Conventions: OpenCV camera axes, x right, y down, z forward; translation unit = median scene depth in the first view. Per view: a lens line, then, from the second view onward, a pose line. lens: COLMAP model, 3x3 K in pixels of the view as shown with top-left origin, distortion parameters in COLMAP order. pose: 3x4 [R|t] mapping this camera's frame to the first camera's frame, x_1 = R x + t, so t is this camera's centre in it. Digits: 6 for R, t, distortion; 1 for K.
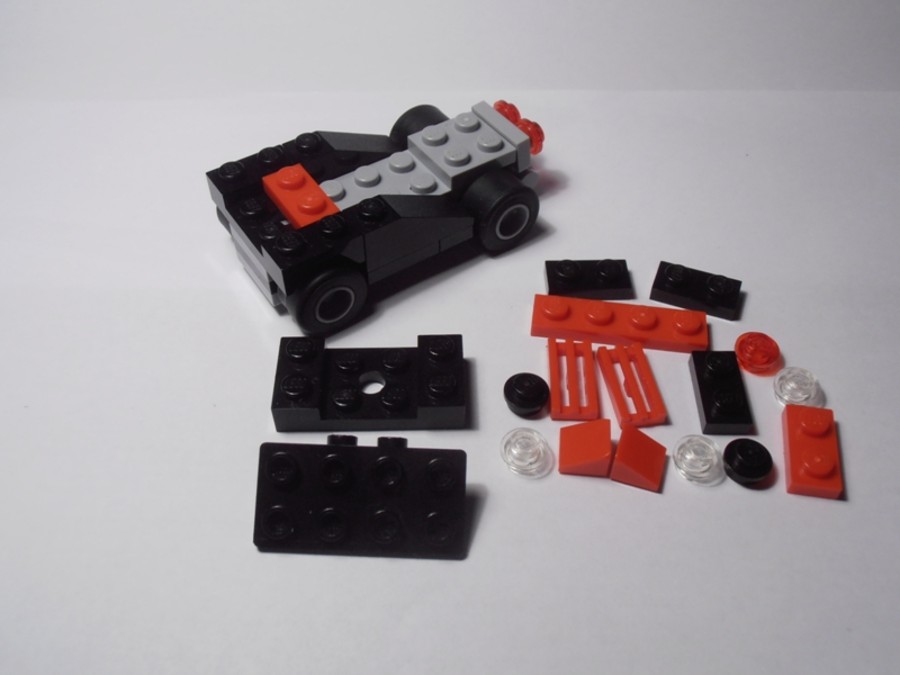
lens RADIAL K [[963.5, 0, 451.0], [0, 963.5, 331.1], [0, 0, 1]] dist [-0.049614, 0.000000]
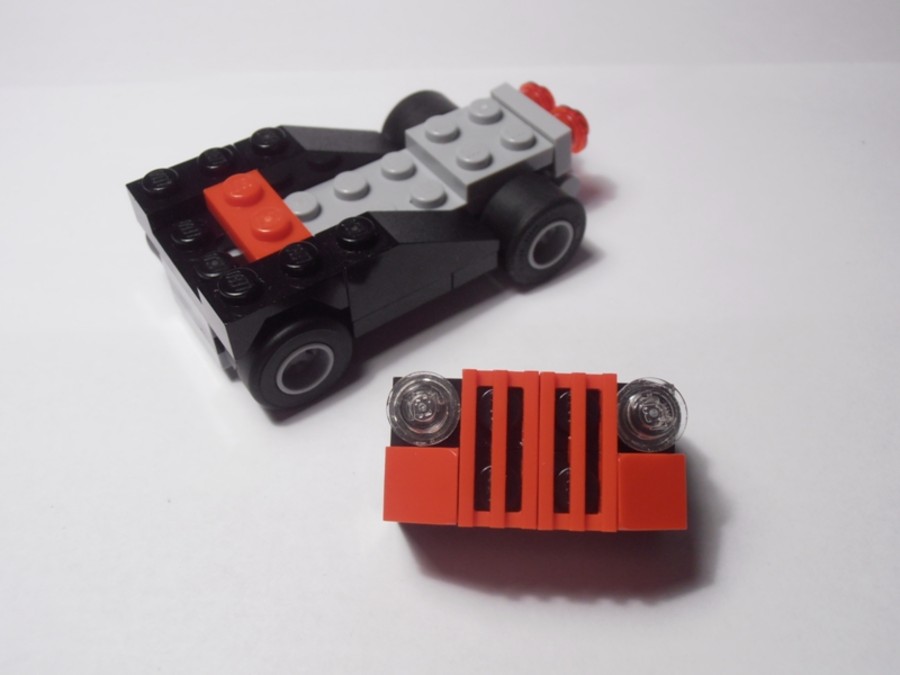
lens RADIAL K [[963.5, 0, 448.2], [0, 963.5, 331.1], [0, 0, 1]] dist [-0.049614, 0.000000]
pose [[0.999876, -0.015737, 0.001033, -0.015984], [0.015745, 0.999845, -0.007939, -0.044160], [-0.000908, 0.007954, 0.999968, 0.272871]]
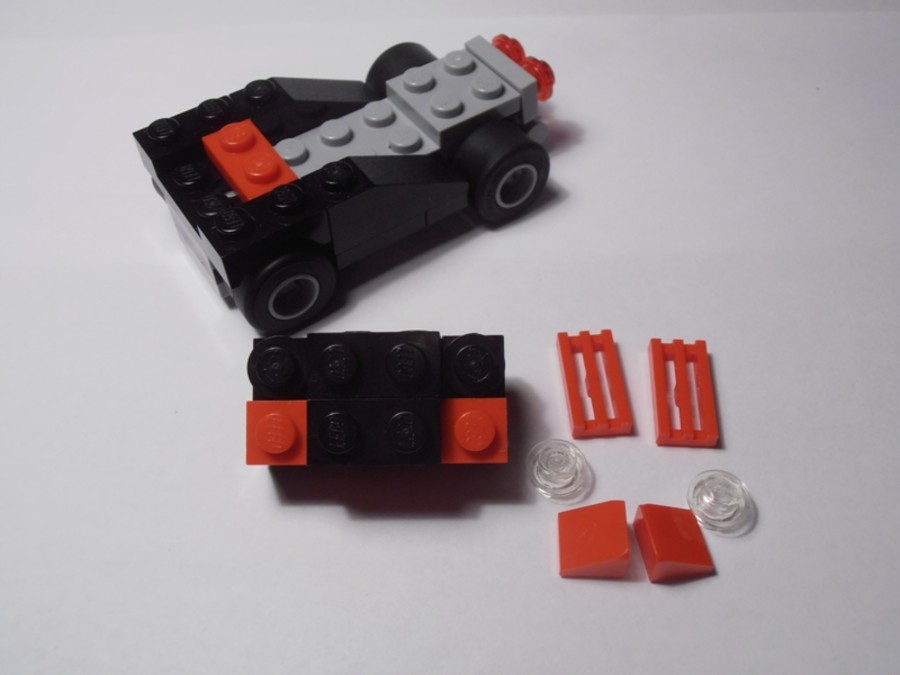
lens RADIAL K [[963.5, 0, 450.5], [0, 963.5, 336.1], [0, 0, 1]] dist [-0.049614, 0.000000]
pose [[0.999789, -0.016916, -0.011671, 0.015751], [0.017588, 0.998038, 0.060093, -0.037633], [0.010632, -0.060286, 0.998125, 0.187623]]
